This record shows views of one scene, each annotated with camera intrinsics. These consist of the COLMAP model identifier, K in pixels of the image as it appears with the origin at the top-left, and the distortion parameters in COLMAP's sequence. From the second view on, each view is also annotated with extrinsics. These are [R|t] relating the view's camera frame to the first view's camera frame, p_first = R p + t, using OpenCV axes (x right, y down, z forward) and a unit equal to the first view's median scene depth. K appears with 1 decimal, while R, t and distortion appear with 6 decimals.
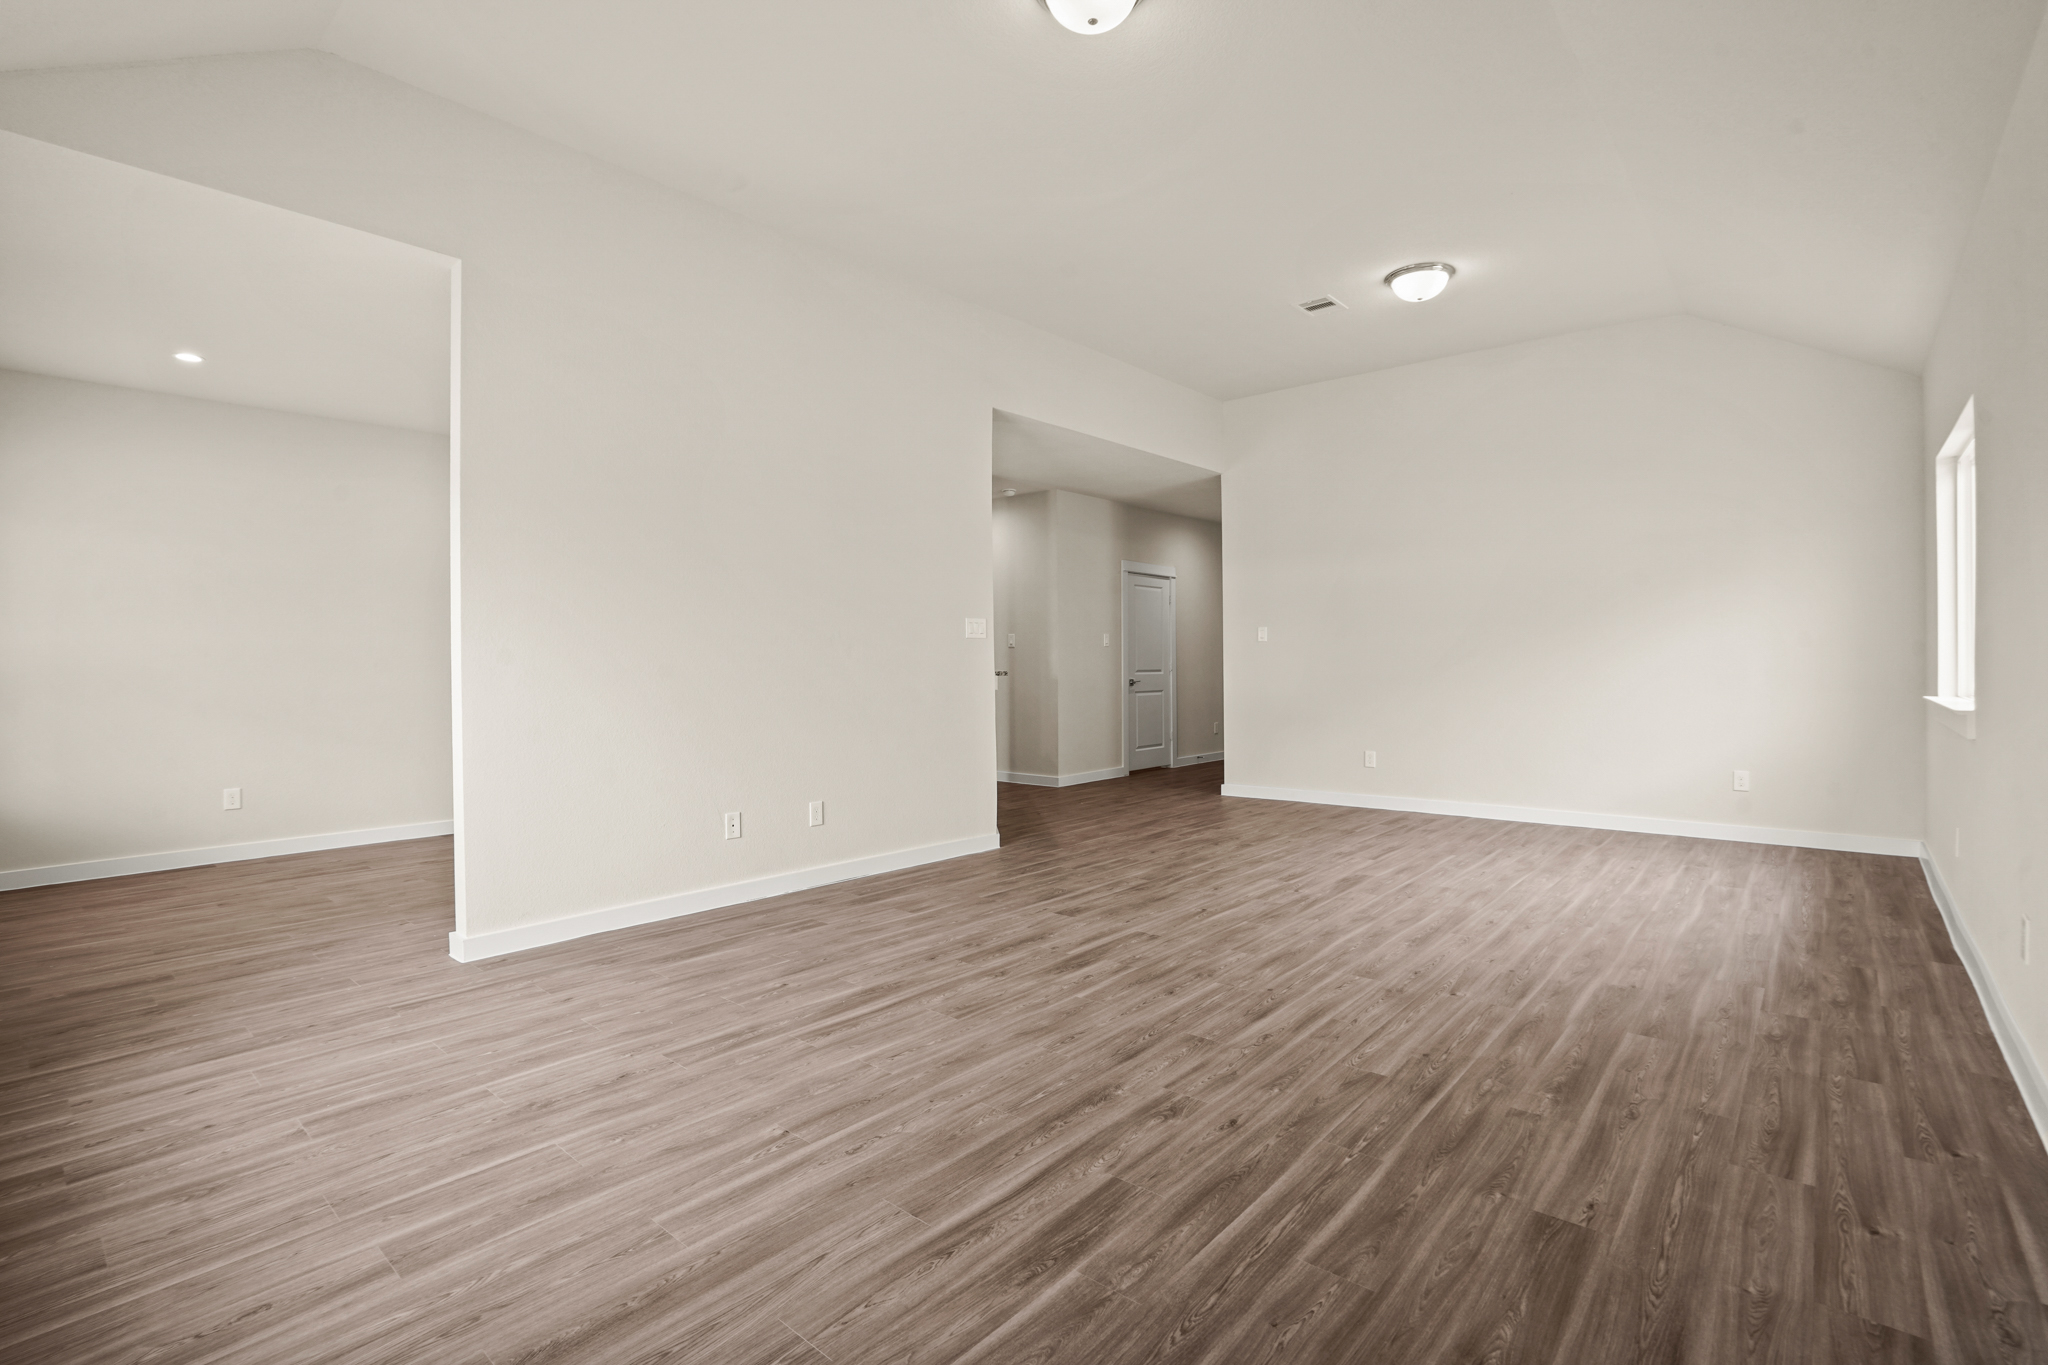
lens RADIAL K [[946.2, 0, 1022.6], [0, 946.2, 675.7], [0, 0, 1]] dist [0.003800, 0.000381]
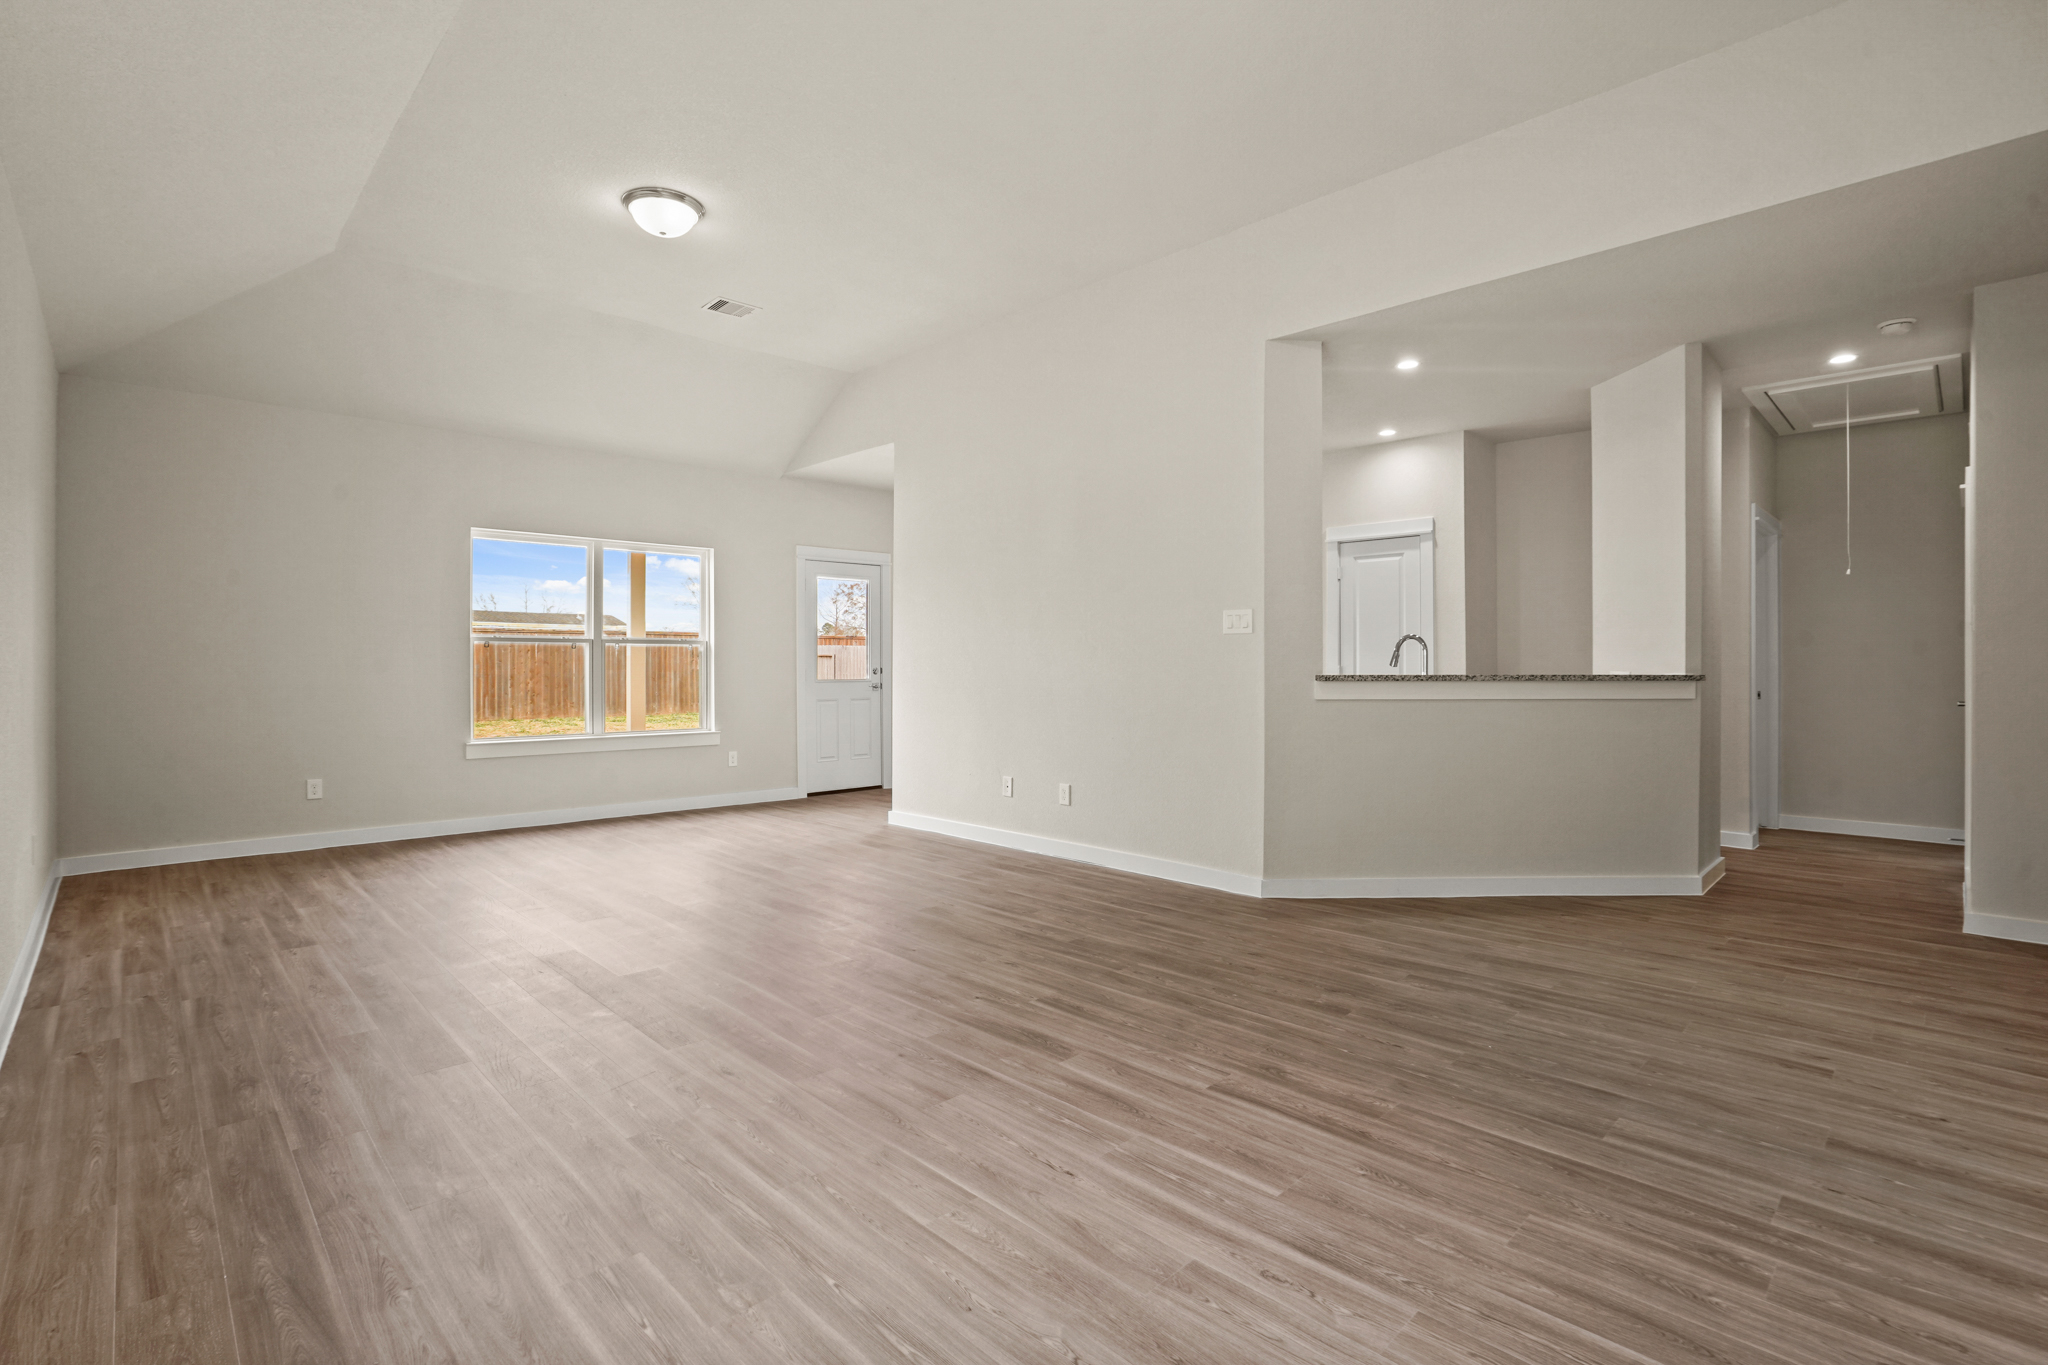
lens RADIAL K [[946.2, 0, 1022.6], [0, 946.2, 671.0], [0, 0, 1]] dist [0.003800, 0.000381]
pose [[-0.108089, 0.011586, -0.994074, 1.798268], [-0.001809, 0.999928, 0.011851, -0.036582], [0.994140, 0.003079, -0.108060, 2.047672]]
